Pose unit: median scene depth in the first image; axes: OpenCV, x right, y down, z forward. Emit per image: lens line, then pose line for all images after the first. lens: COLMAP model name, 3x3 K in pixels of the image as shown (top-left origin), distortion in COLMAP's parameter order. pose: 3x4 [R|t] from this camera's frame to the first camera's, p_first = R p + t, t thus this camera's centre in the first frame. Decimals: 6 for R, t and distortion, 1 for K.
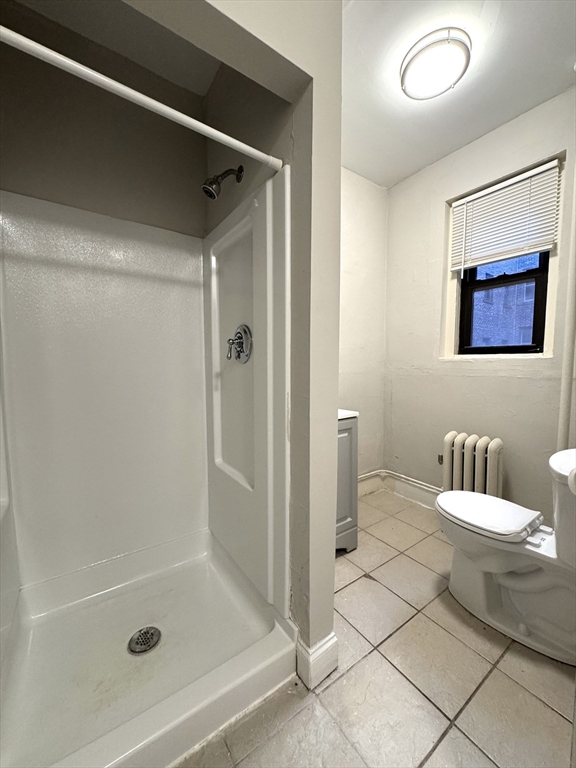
lens RADIAL K [[306.2, 0, 289.9], [0, 306.2, 385.7], [0, 0, 1]] dist [-0.001347, -0.000298]
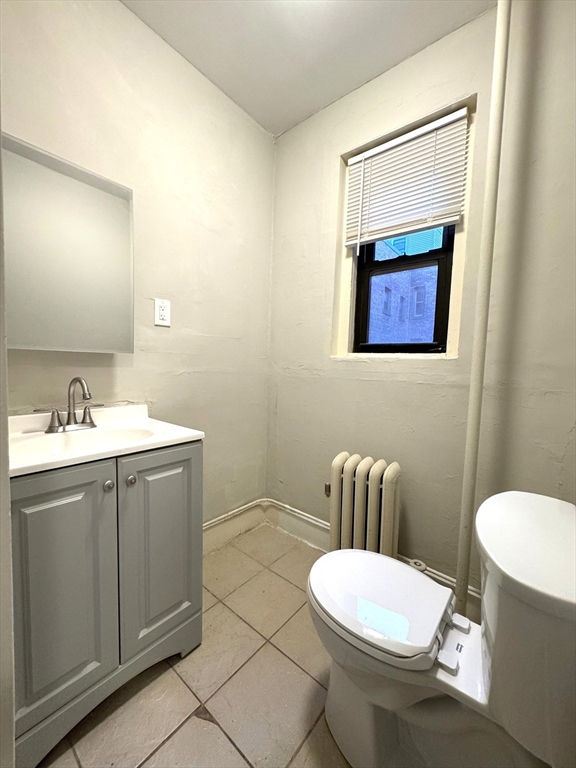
lens RADIAL K [[306.2, 0, 289.9], [0, 306.2, 385.7], [0, 0, 1]] dist [-0.001347, -0.000298]
pose [[0.963351, 0.018589, 0.267599, 0.197954], [-0.017046, 0.999822, -0.008088, -0.007483], [-0.267702, 0.003230, 0.963496, 0.301893]]
